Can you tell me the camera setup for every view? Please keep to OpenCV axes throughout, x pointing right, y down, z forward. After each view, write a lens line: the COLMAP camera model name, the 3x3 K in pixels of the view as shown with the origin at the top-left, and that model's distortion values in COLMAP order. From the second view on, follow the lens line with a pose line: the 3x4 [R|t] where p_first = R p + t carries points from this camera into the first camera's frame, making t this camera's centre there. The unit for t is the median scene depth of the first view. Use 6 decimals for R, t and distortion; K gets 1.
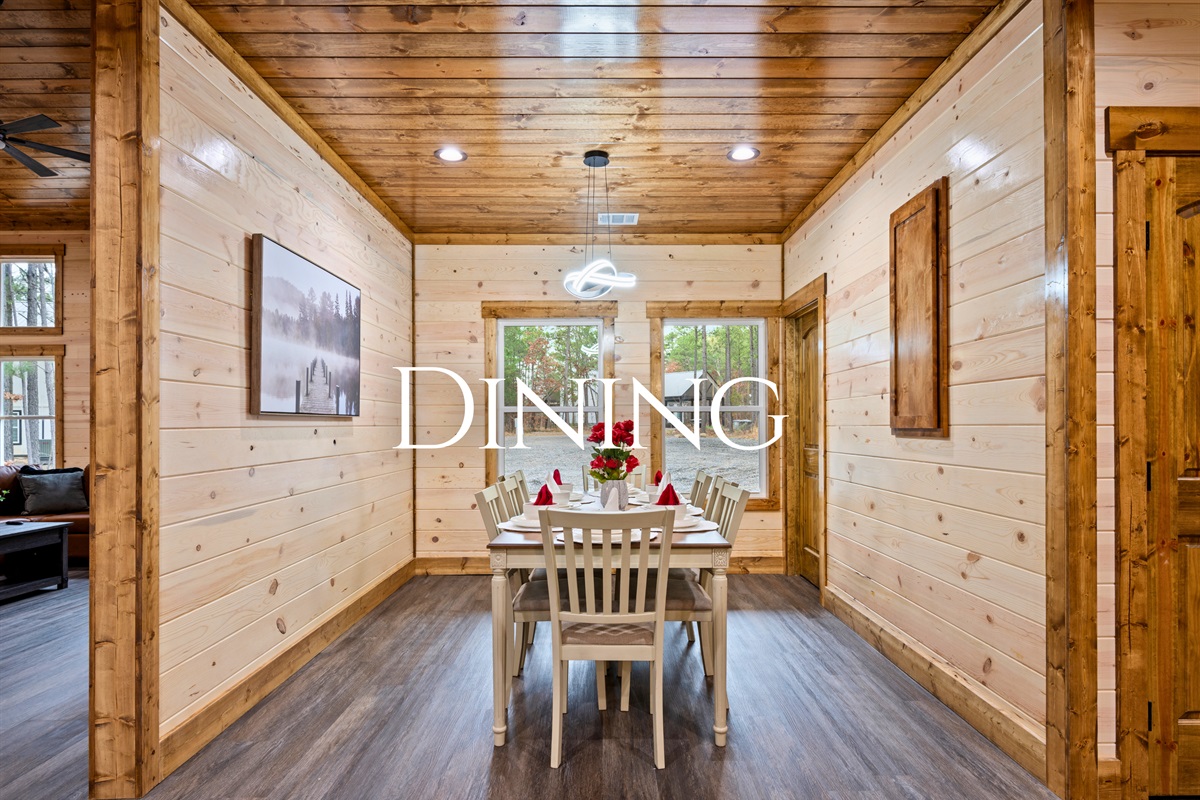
lens RADIAL K [[641.6, 0, 600.6], [0, 641.6, 423.3], [0, 0, 1]] dist [-0.002093, 0.000068]
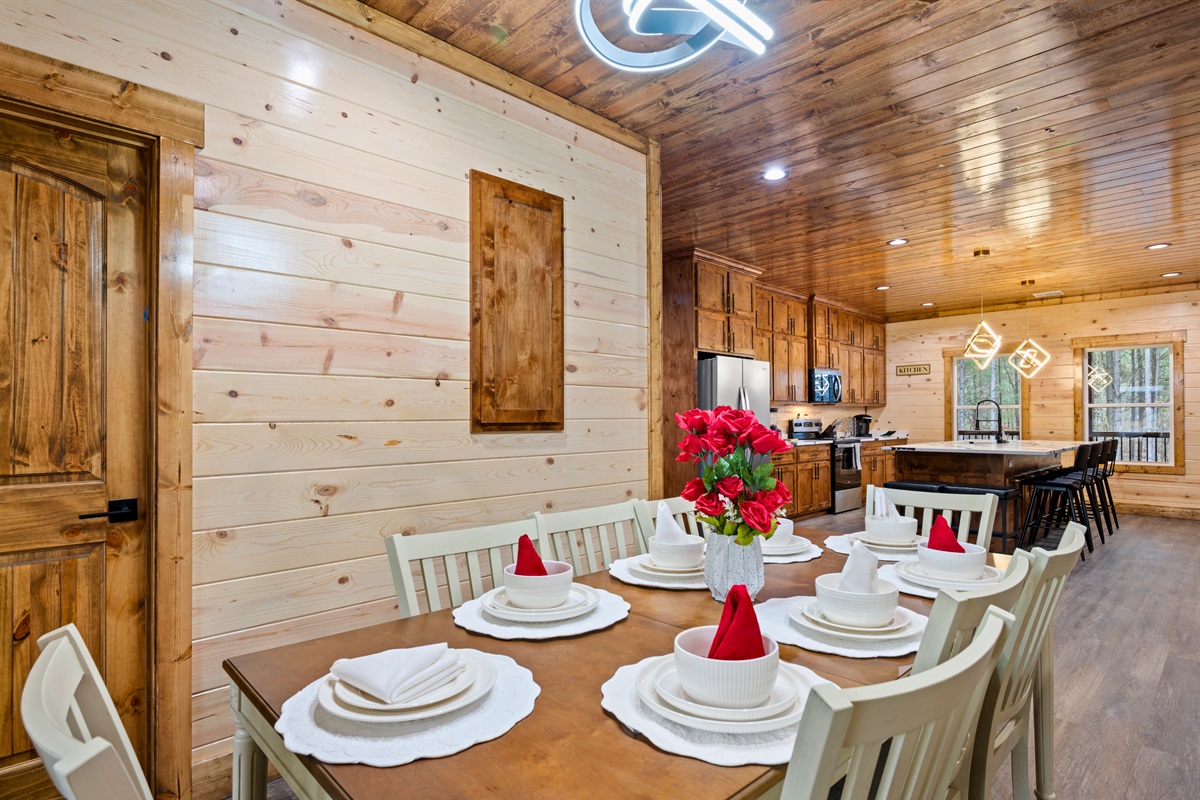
lens RADIAL K [[620.4, 0, 601.8], [0, 620.4, 413.2], [0, 0, 1]] dist [-0.002414, -0.000151]
pose [[-0.688896, 0.012914, 0.724745, -0.302920], [0.005240, 0.999904, -0.012837, 0.006547], [-0.724841, -0.005046, -0.688898, 1.726619]]
